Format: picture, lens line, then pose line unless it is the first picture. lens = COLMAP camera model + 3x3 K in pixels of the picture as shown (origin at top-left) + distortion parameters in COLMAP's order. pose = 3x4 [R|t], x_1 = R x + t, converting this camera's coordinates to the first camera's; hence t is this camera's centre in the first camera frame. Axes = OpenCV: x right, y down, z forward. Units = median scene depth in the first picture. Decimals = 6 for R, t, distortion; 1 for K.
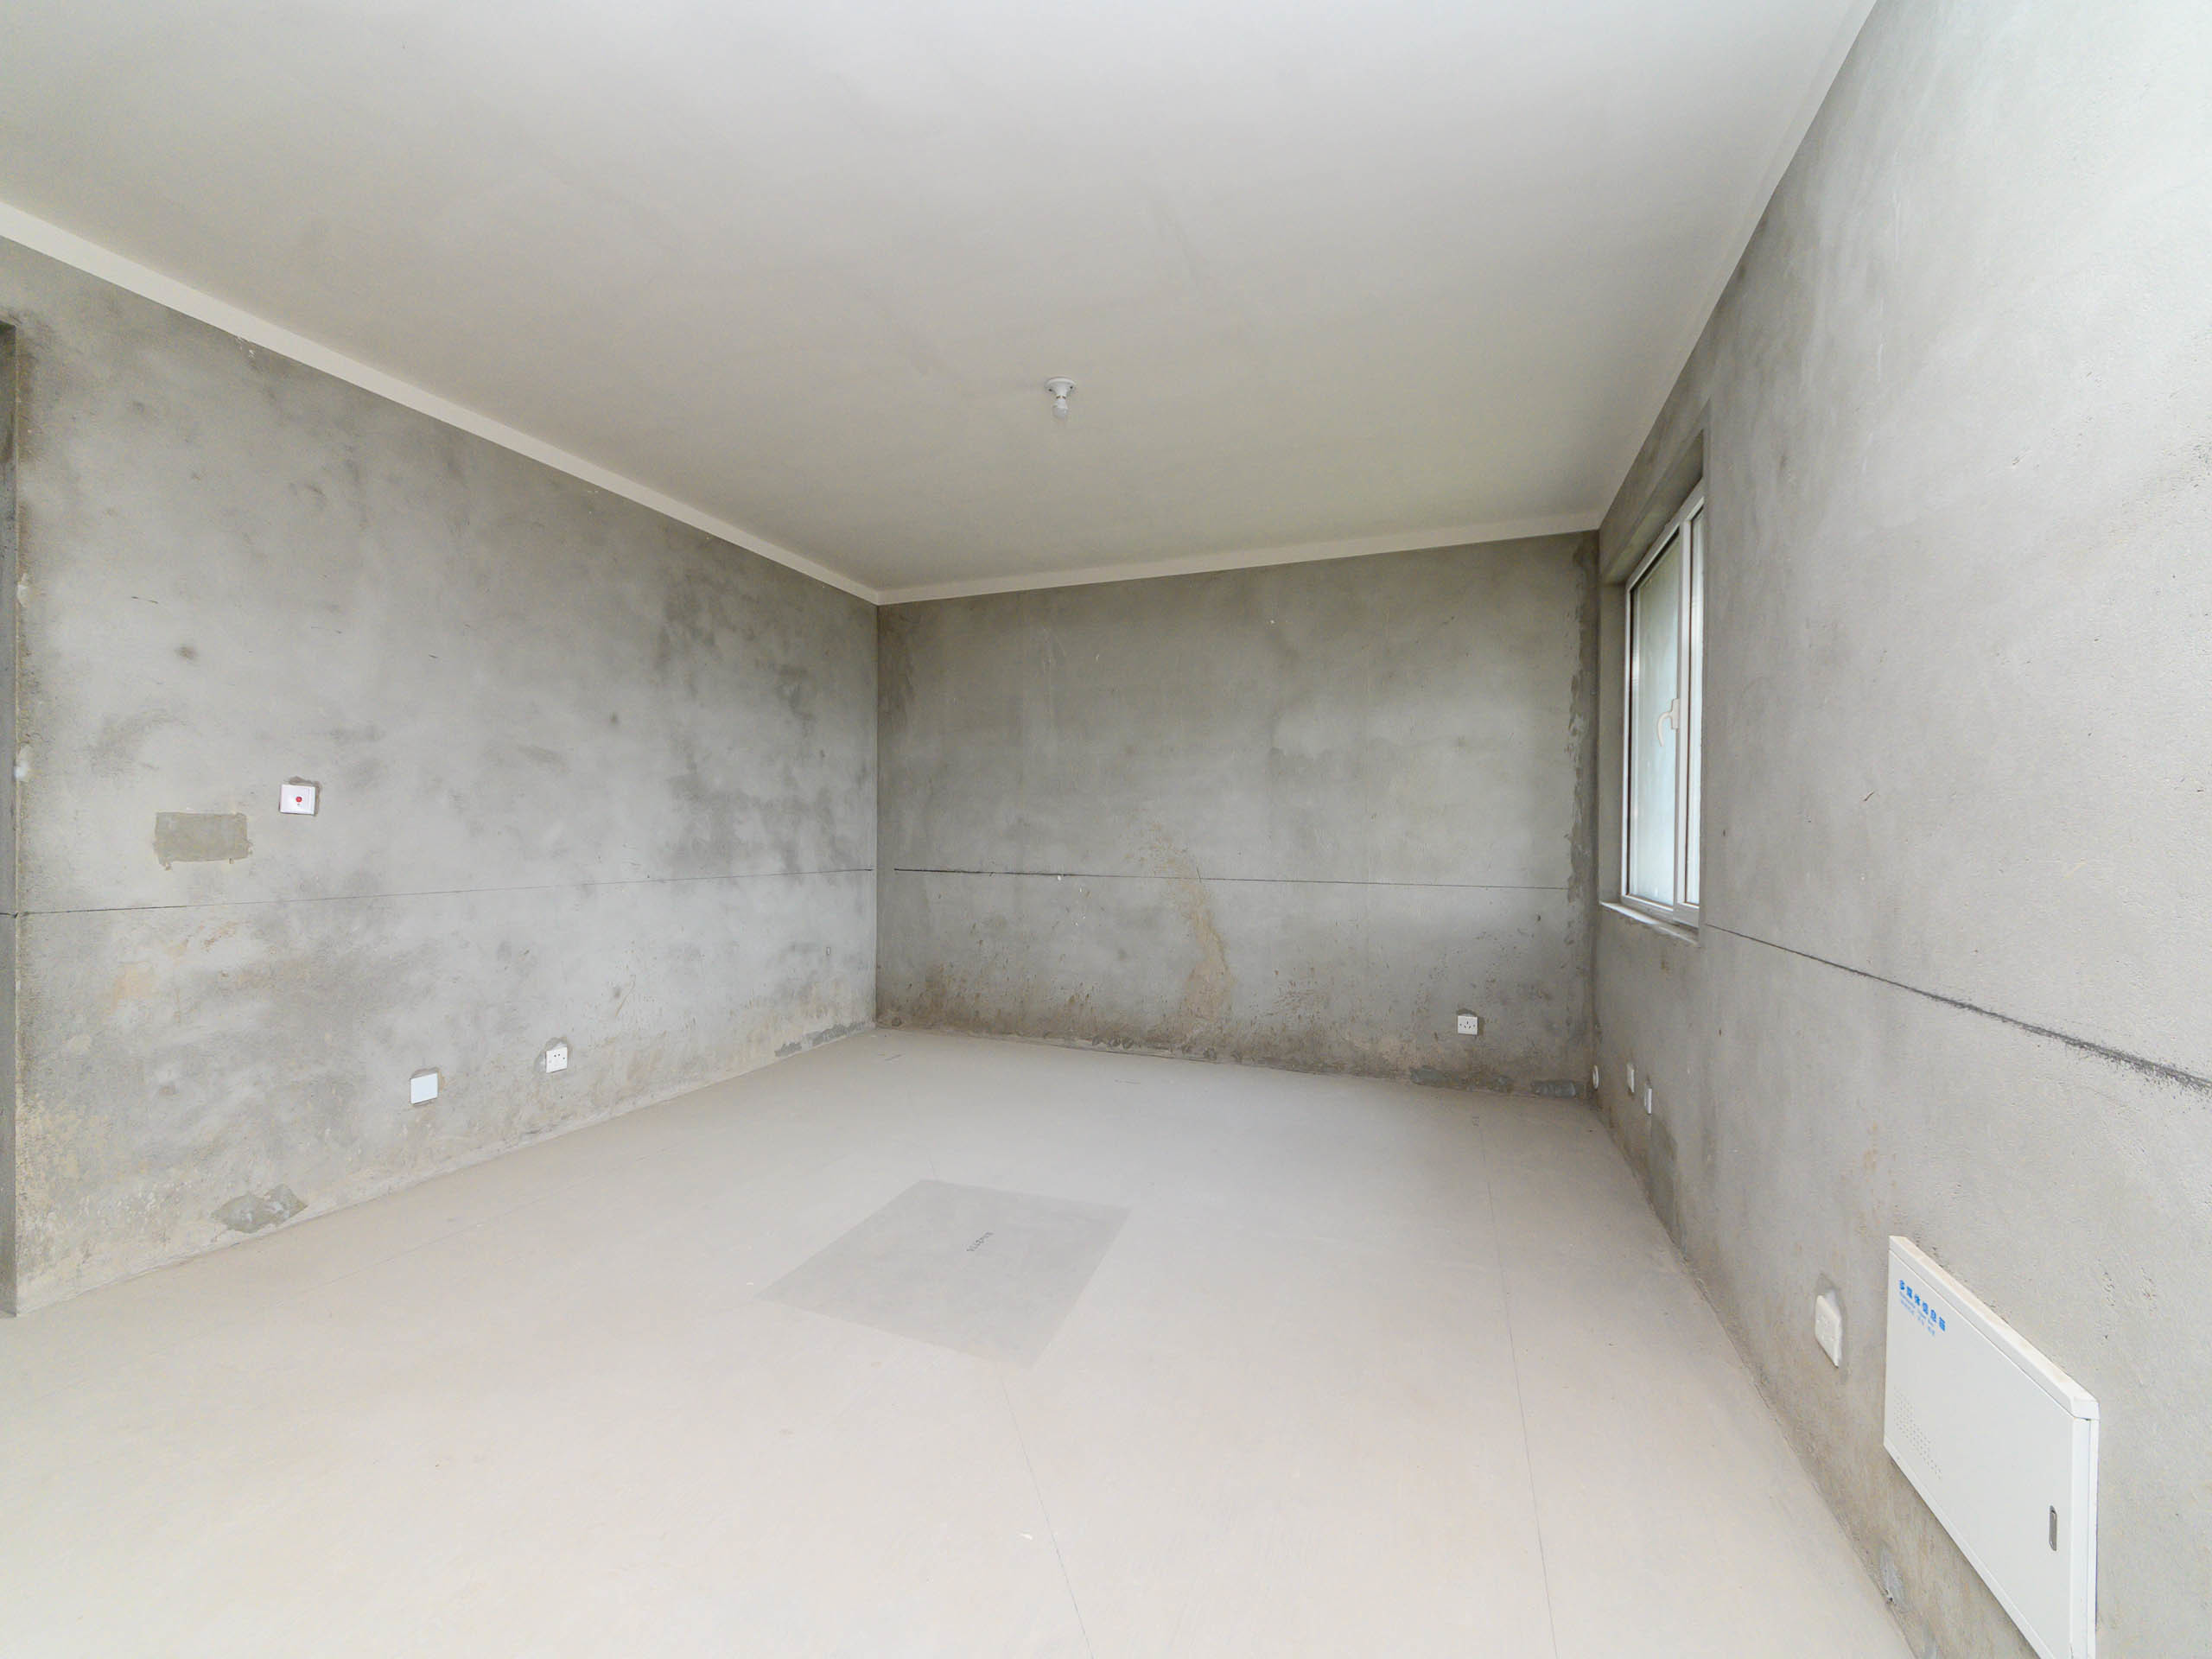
lens RADIAL K [[885.4, 0, 1101.8], [0, 885.4, 840.0], [0, 0, 1]] dist [-0.000232, -0.000050]
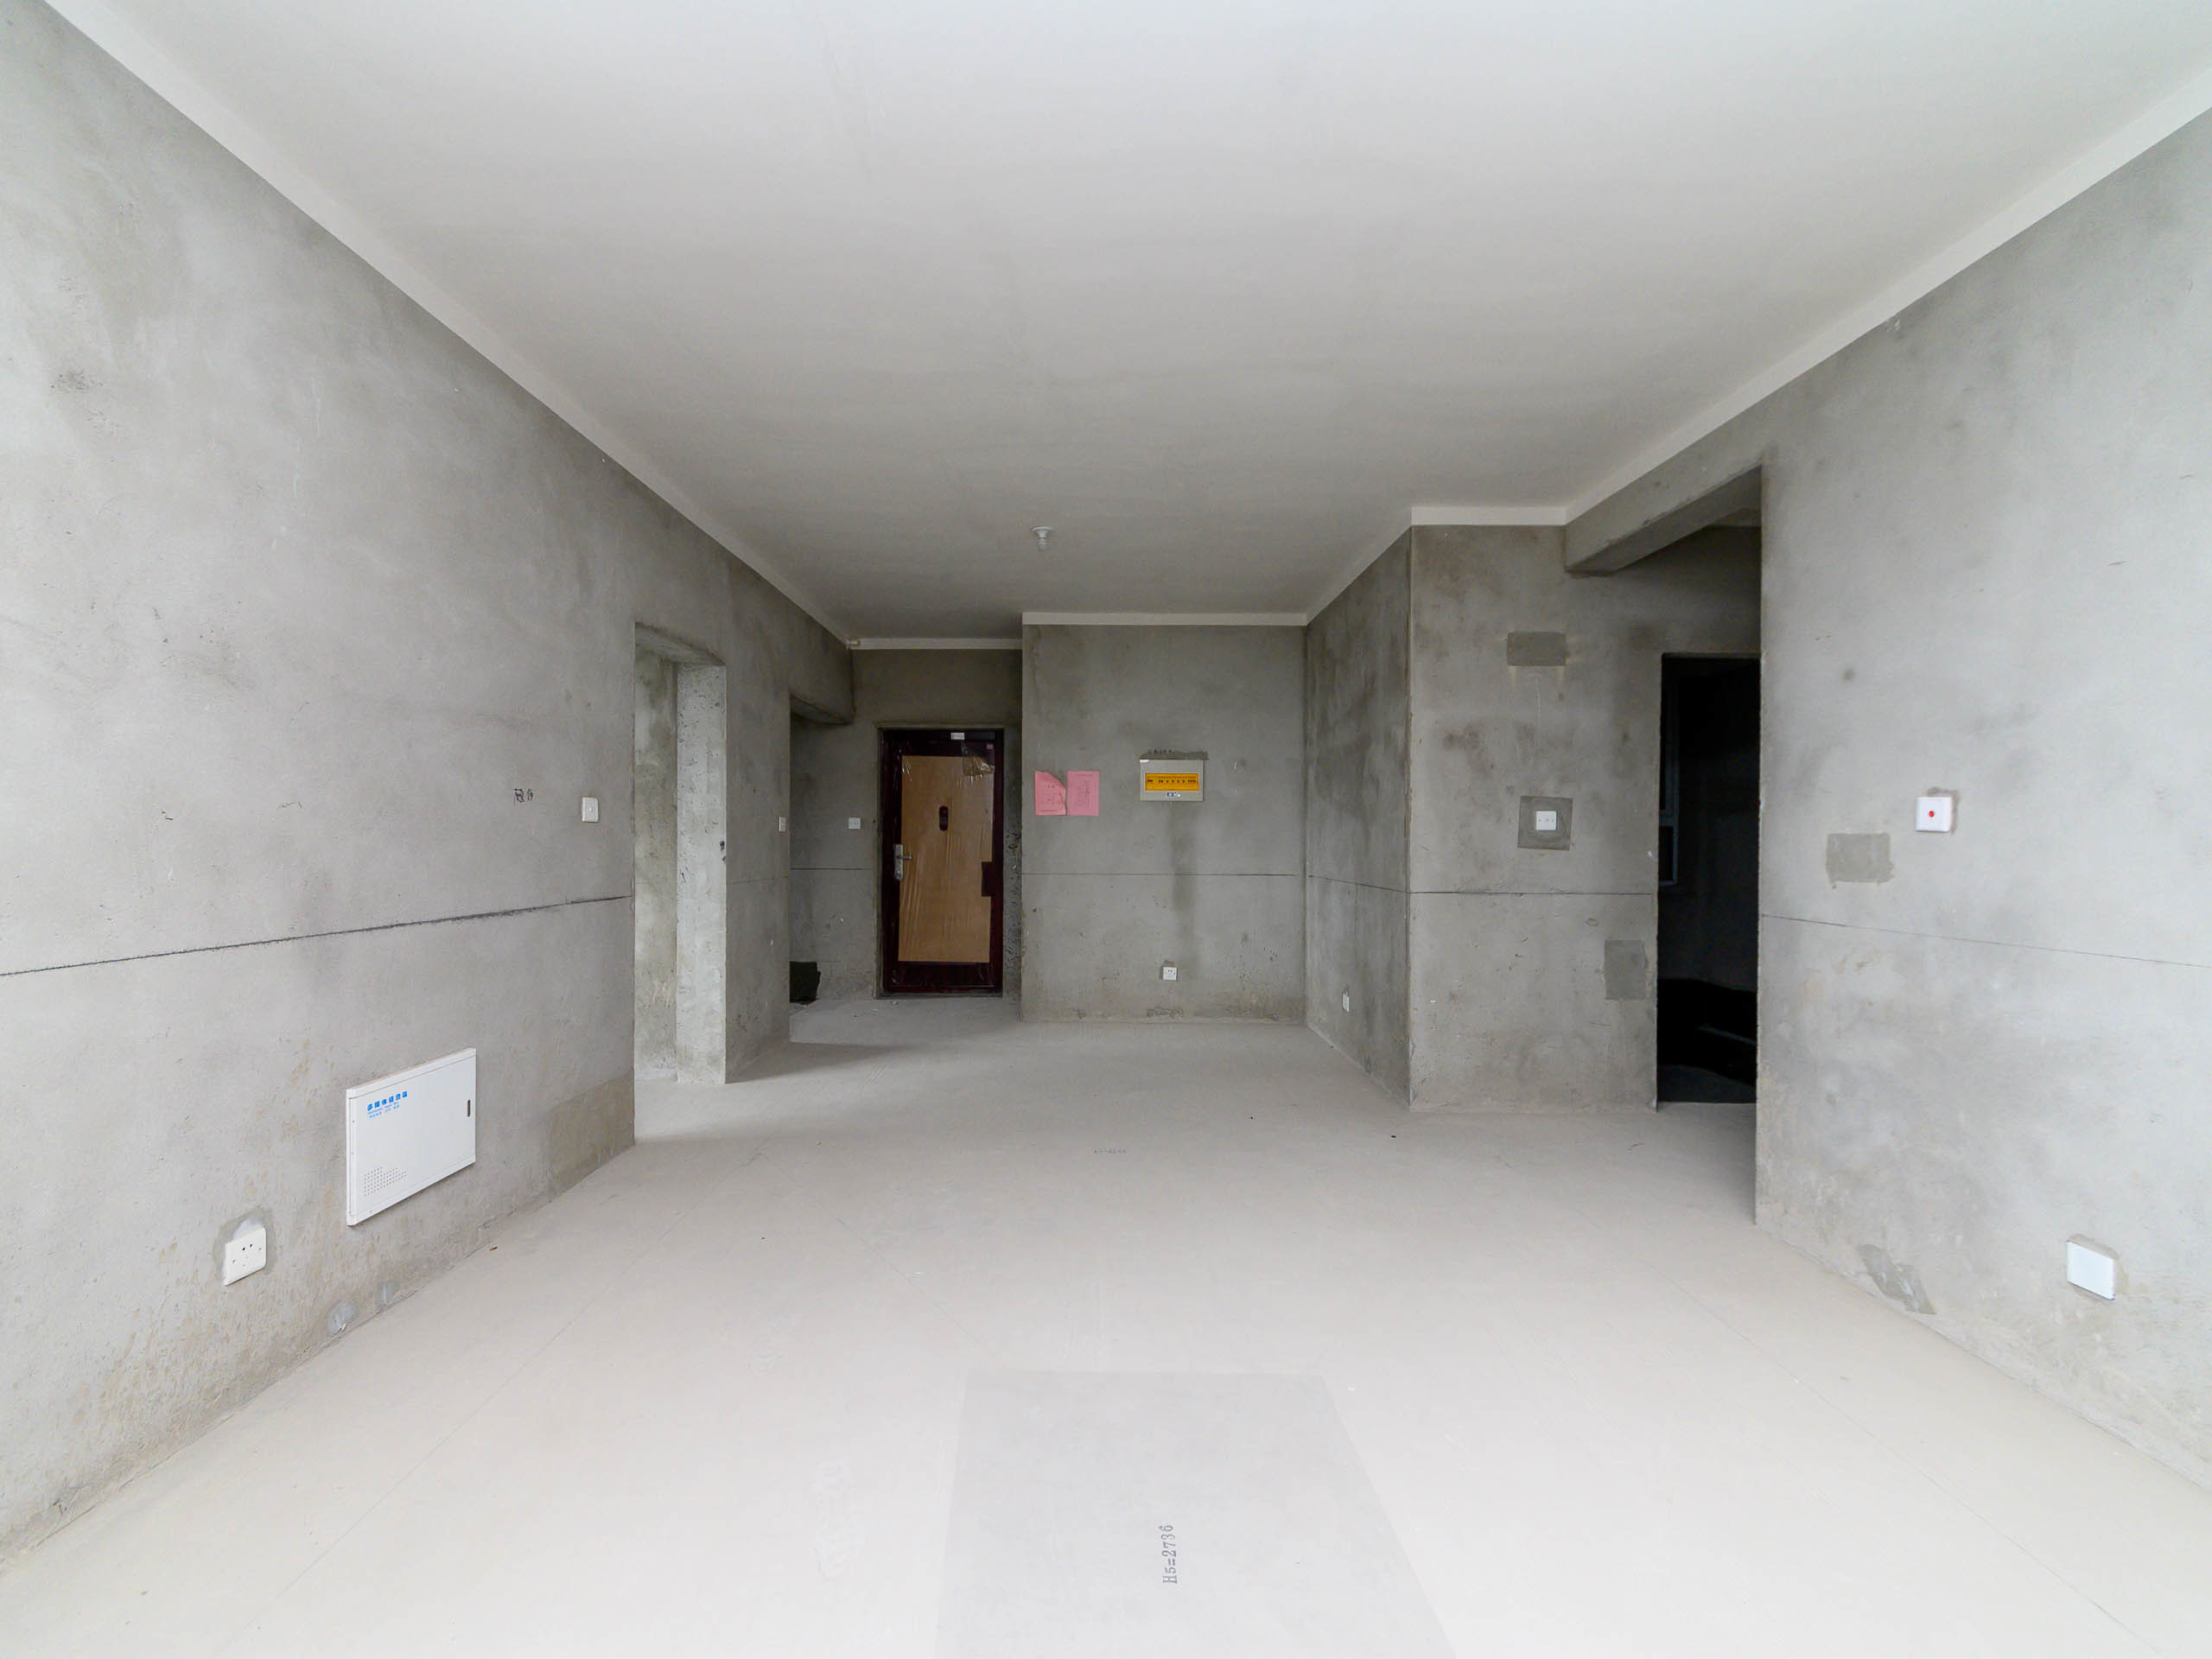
lens RADIAL K [[885.4, 0, 1101.8], [0, 885.4, 840.0], [0, 0, 1]] dist [-0.000232, -0.000050]
pose [[-0.928234, -0.013176, -0.371764, 0.125448], [-0.015344, 0.999878, 0.002873, -0.012332], [0.371680, 0.008371, -0.928323, 1.539647]]
